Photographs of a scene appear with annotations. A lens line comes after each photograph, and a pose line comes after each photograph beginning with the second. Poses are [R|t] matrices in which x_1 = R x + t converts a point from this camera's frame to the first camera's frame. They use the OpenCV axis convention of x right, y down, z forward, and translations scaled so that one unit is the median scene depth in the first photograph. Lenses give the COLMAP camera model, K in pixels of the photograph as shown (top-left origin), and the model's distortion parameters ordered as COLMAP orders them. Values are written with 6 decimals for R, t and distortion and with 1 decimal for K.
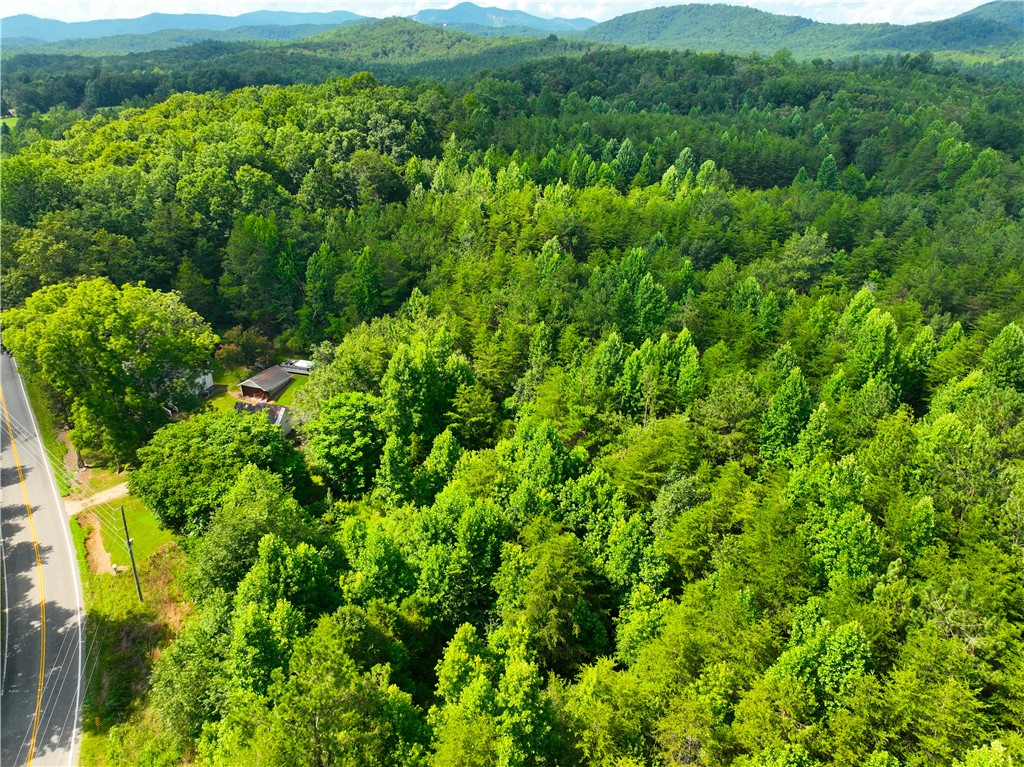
lens RADIAL K [[740.7, 0, 521.6], [0, 740.7, 384.9], [0, 0, 1]] dist [-0.002650, 0.018342]
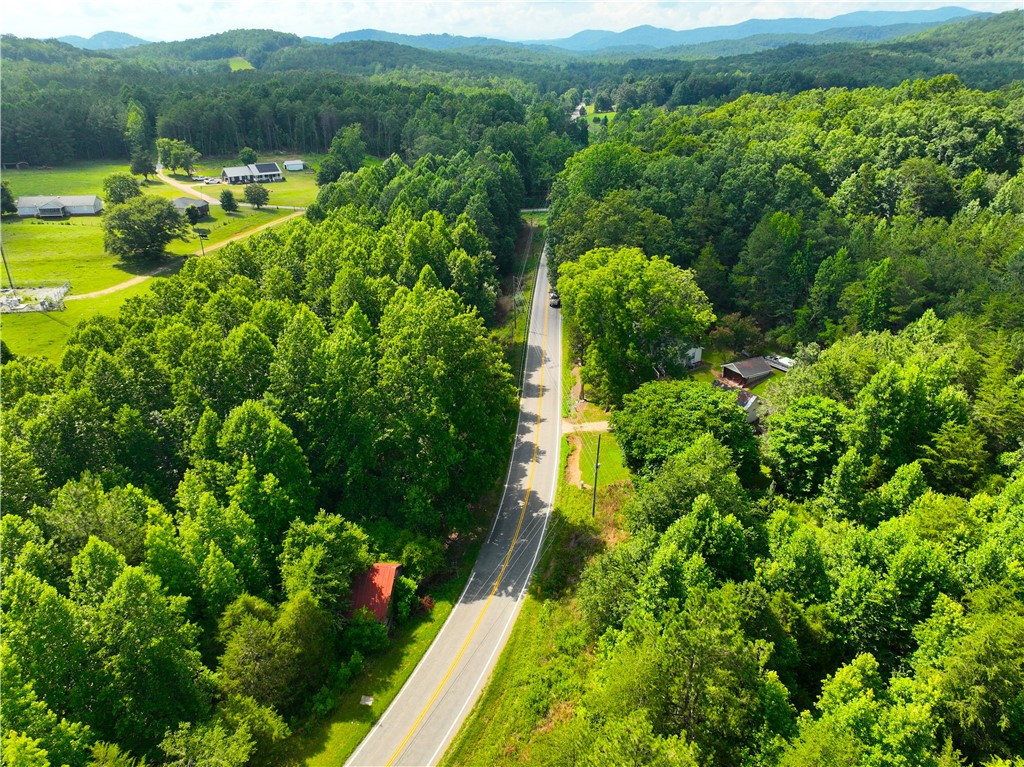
lens RADIAL K [[740.7, 0, 518.3], [0, 740.7, 383.1], [0, 0, 1]] dist [-0.002650, 0.018342]
pose [[0.769338, 0.252595, -0.586783, 0.032522], [-0.255472, 0.963516, 0.079818, 0.017694], [0.585537, 0.088500, 0.805801, -0.039672]]
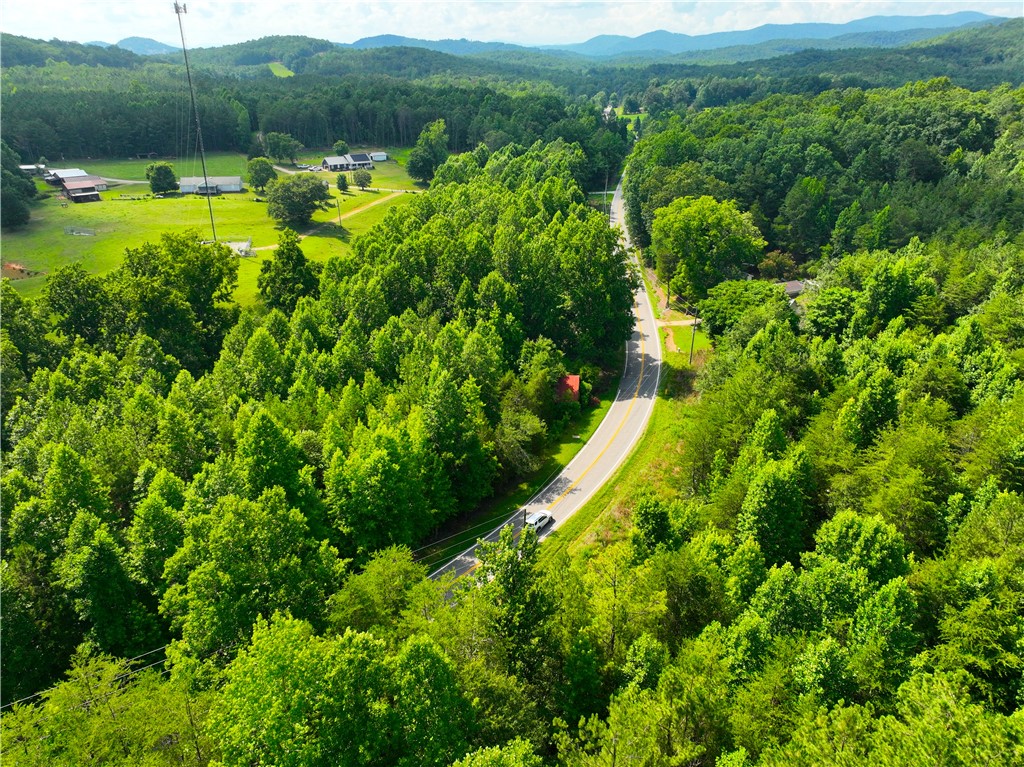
lens RADIAL K [[740.7, 0, 518.8], [0, 740.7, 384.7], [0, 0, 1]] dist [-0.002650, 0.018342]
pose [[0.759010, 0.255115, -0.599016, 0.227195], [-0.260191, 0.962228, 0.080116, 0.255766], [0.596829, 0.095050, 0.796719, -0.584804]]
